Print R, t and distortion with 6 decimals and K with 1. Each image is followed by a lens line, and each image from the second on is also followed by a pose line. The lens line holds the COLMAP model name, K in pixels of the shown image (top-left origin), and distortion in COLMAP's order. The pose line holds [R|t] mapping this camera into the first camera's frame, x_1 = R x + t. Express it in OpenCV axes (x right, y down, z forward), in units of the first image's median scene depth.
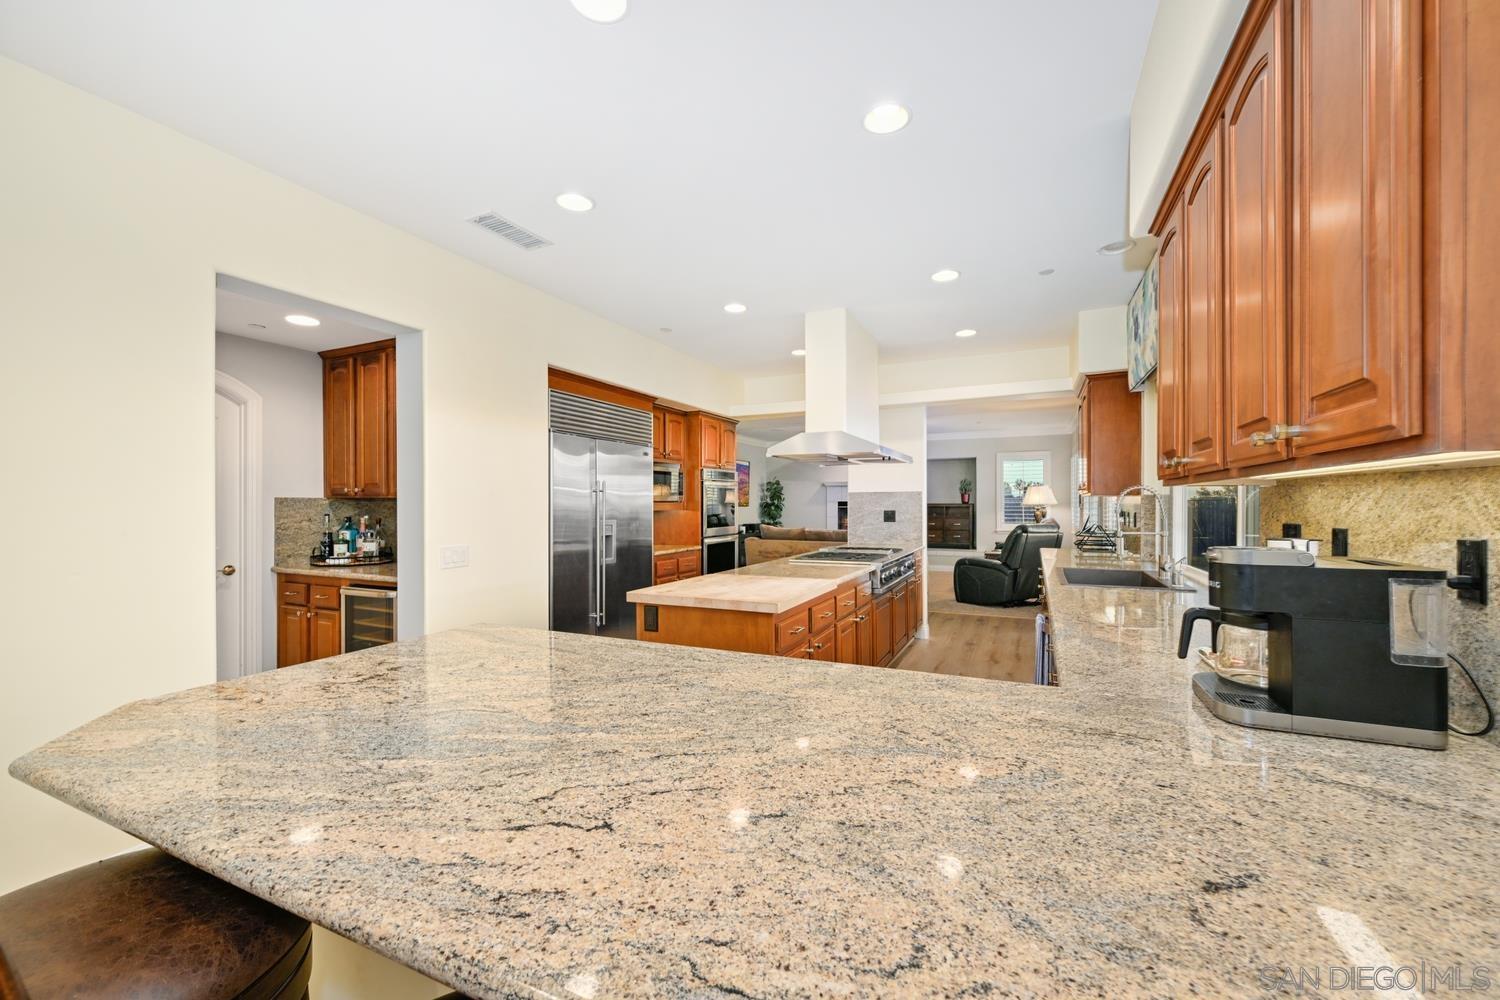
lens RADIAL K [[589.3, 0, 752.5], [0, 589.3, 504.3], [0, 0, 1]] dist [-0.000824, -0.000261]
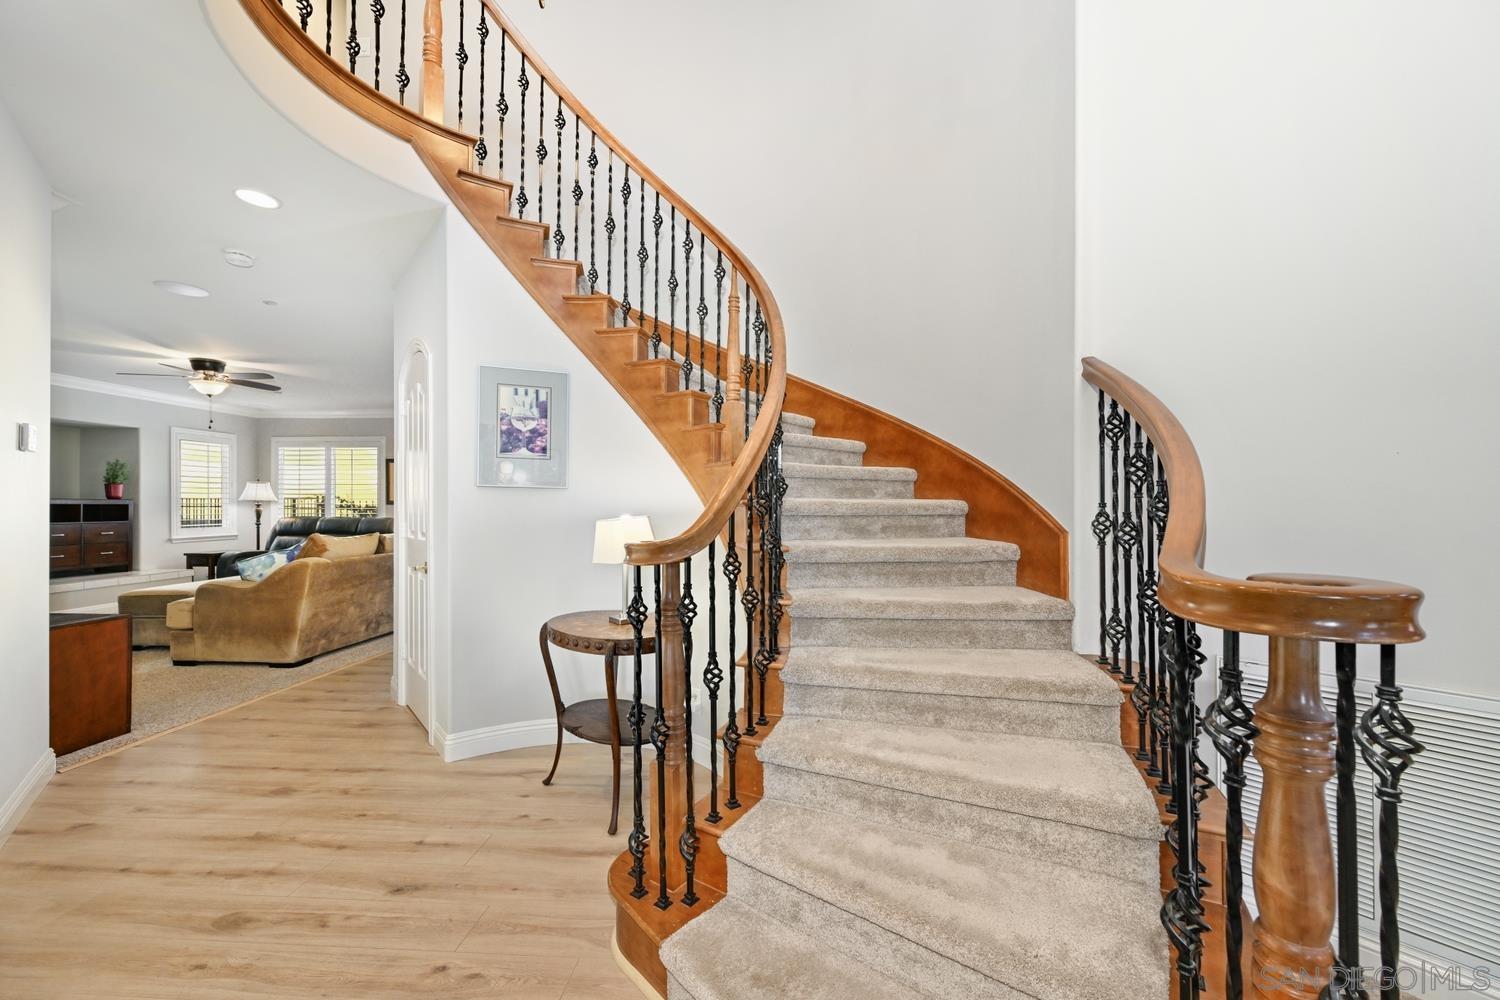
lens RADIAL K [[589.3, 0, 752.5], [0, 589.3, 504.3], [0, 0, 1]] dist [-0.000824, -0.000261]
pose [[-0.361779, 0.006777, 0.932239, -0.287638], [0.004285, 0.999975, -0.005607, 0.006052], [-0.932254, 0.001966, -0.361799, 0.362890]]
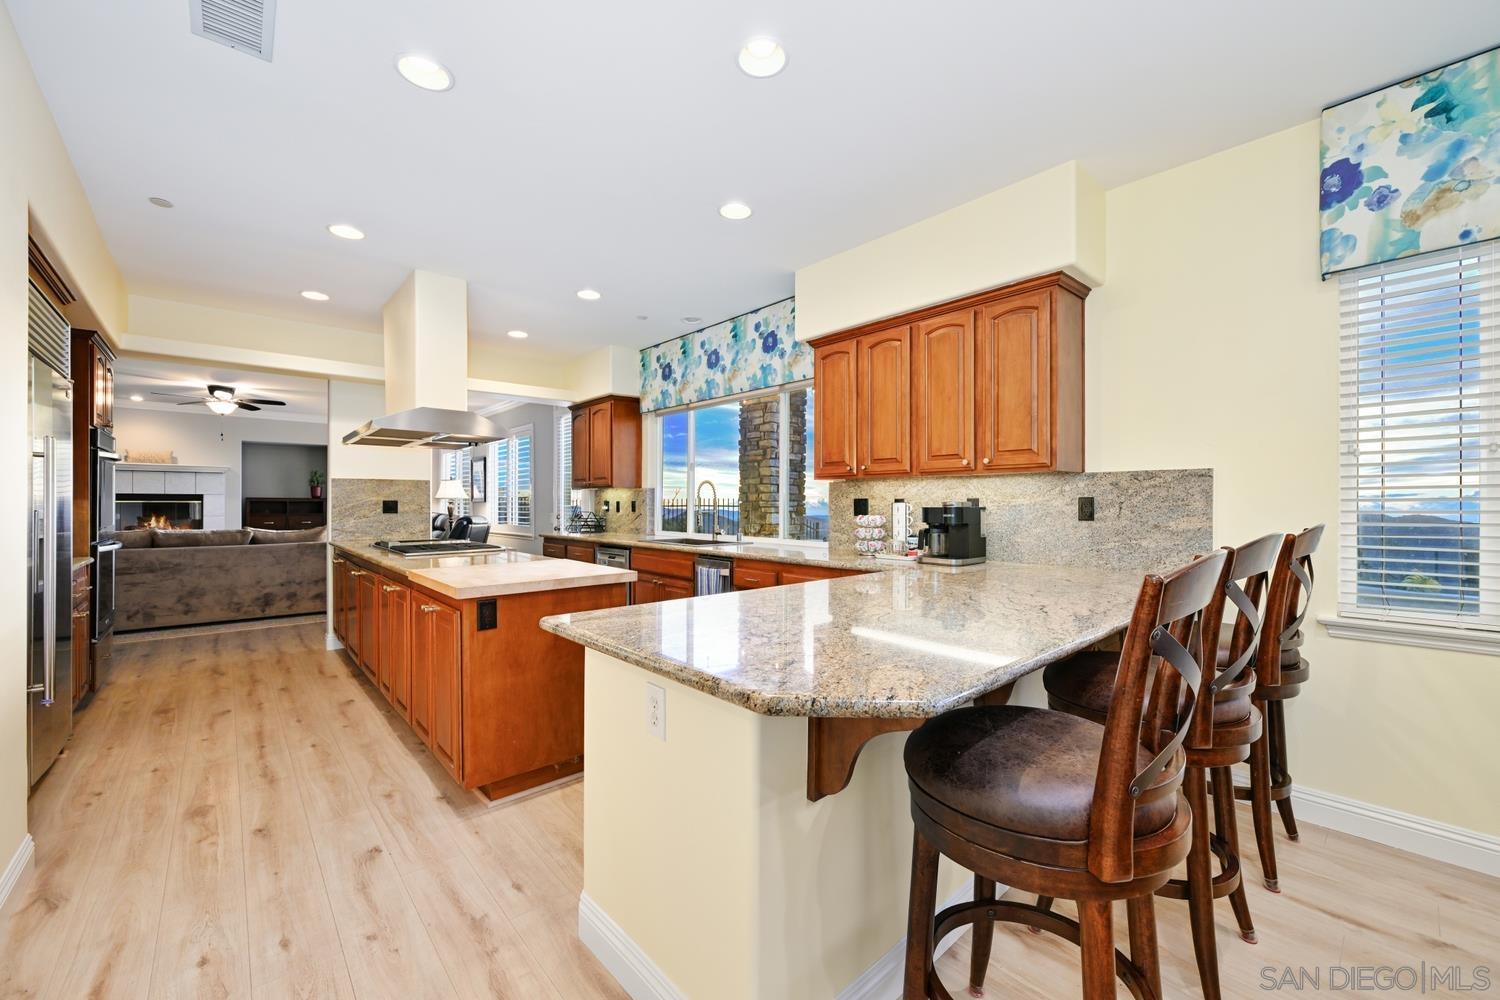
lens RADIAL K [[589.3, 0, 752.5], [0, 589.3, 504.3], [0, 0, 1]] dist [-0.000824, -0.000261]
pose [[0.386383, -0.000337, 0.922338, -0.116512], [0.002247, 0.999997, -0.000576, 0.005595], [-0.922336, 0.002296, 0.386383, 0.045749]]
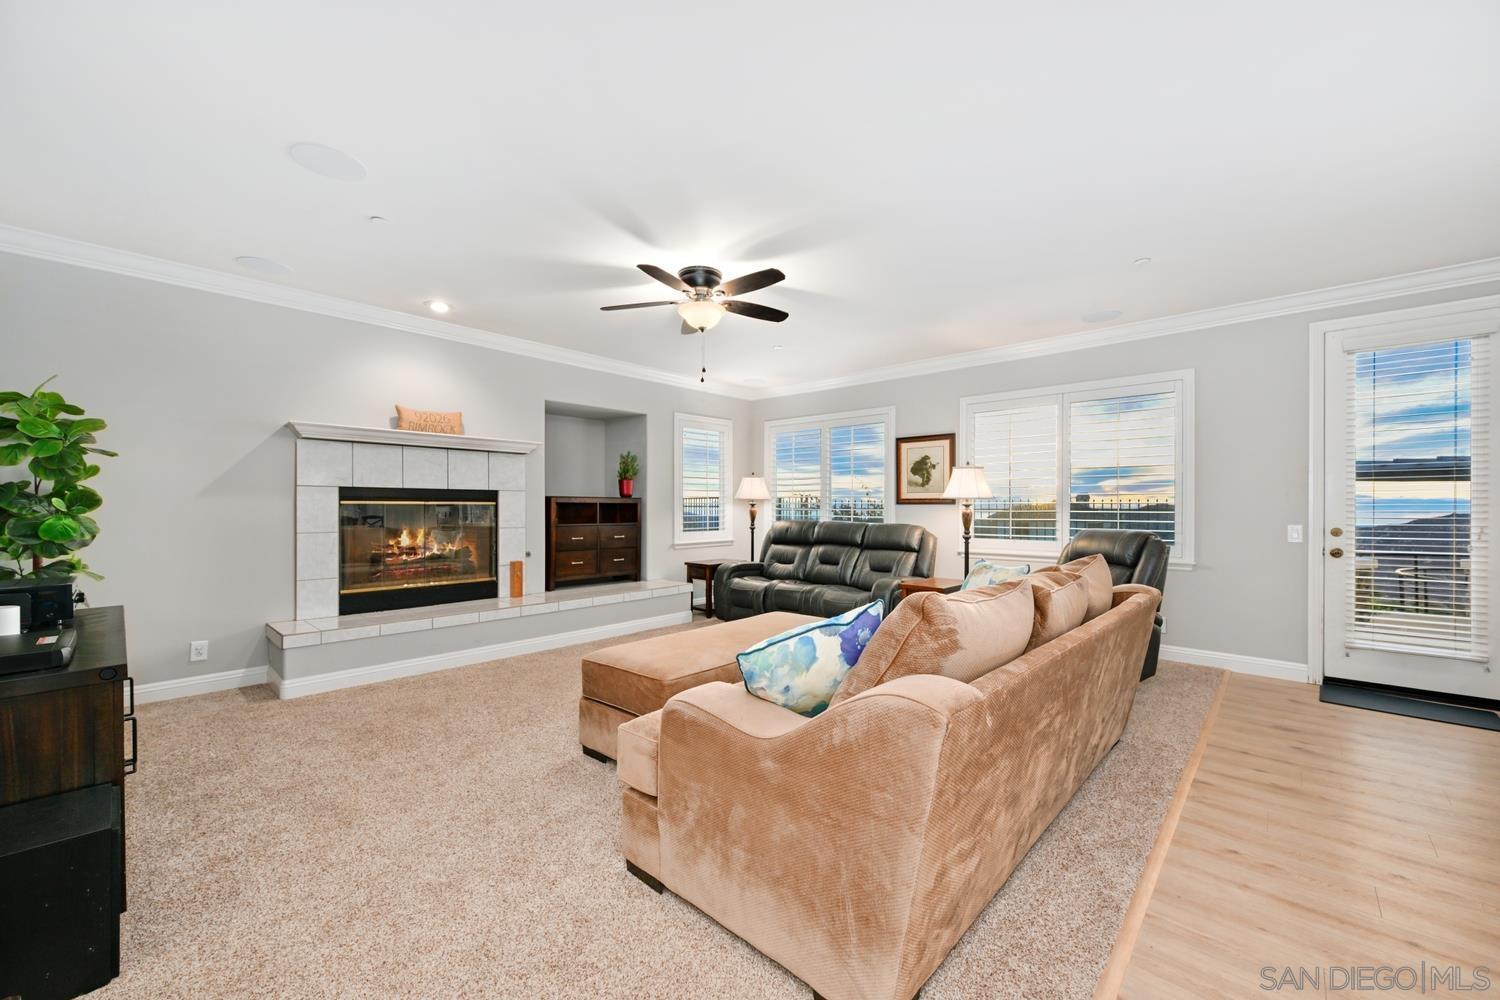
lens RADIAL K [[589.3, 0, 752.5], [0, 589.3, 504.3], [0, 0, 1]] dist [-0.000824, -0.000261]
pose [[0.307547, 0.008955, 0.951491, -0.074168], [-0.001590, 0.999959, -0.008897, 0.005367], [-0.951532, 0.001224, 0.307548, 0.441753]]
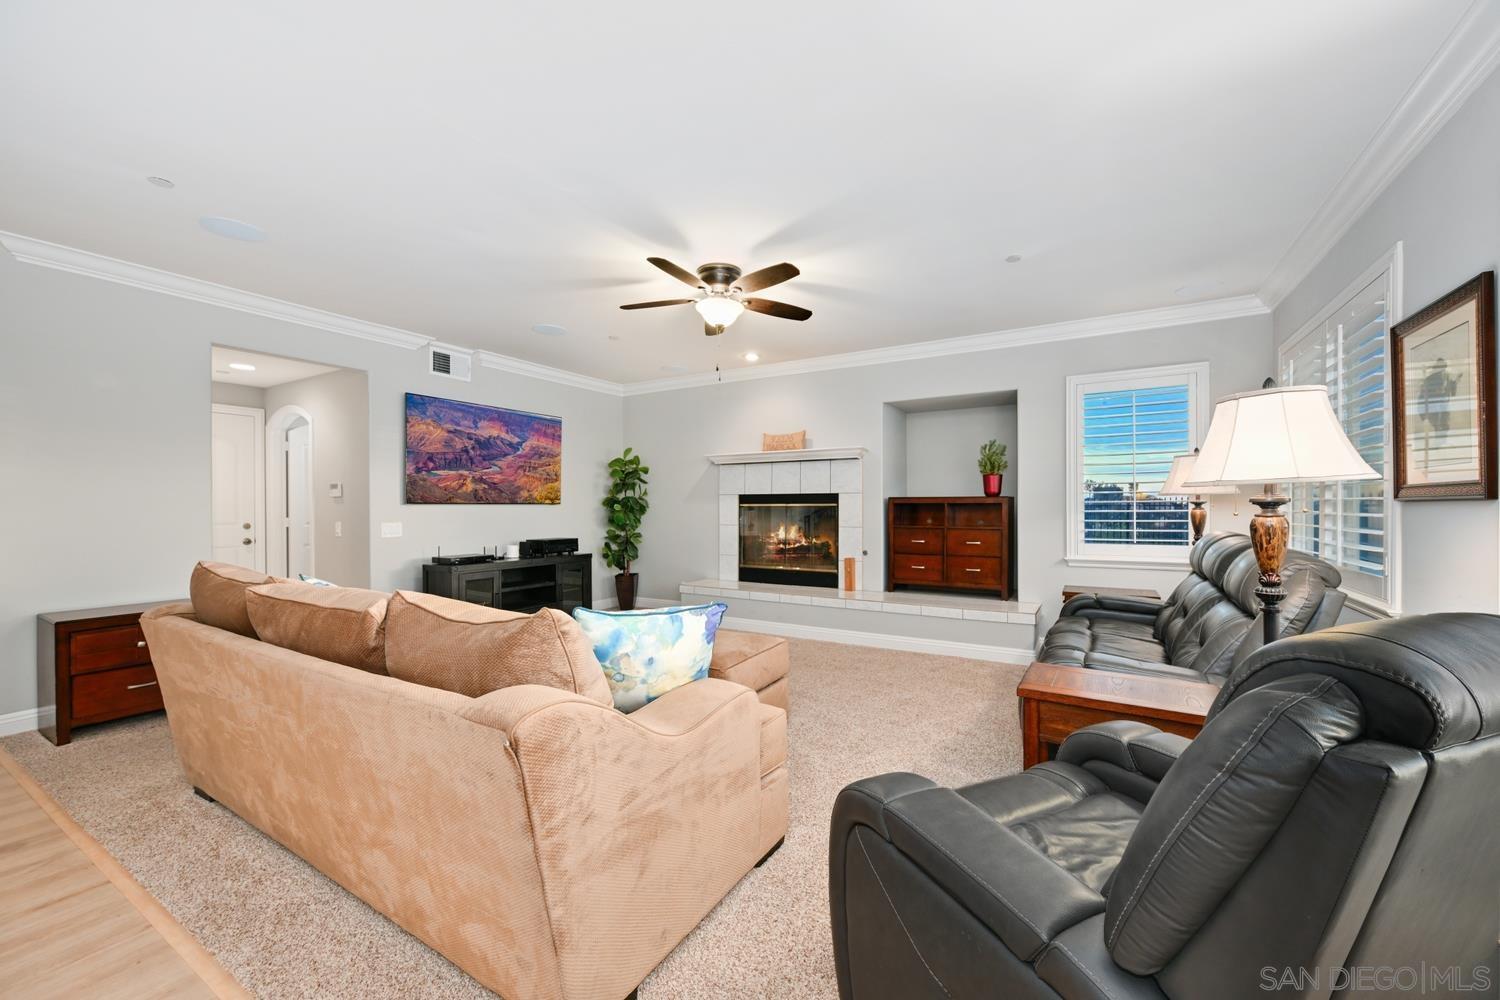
lens RADIAL K [[579.5, 0, 751.3], [0, 579.5, 511.3], [0, 0, 1]] dist [-0.001396, -0.000294]
pose [[0.994790, 0.003220, -0.101897, 0.136582], [-0.002546, 0.999974, 0.006746, 0.004138], [0.101916, -0.006452, 0.994772, 0.331681]]
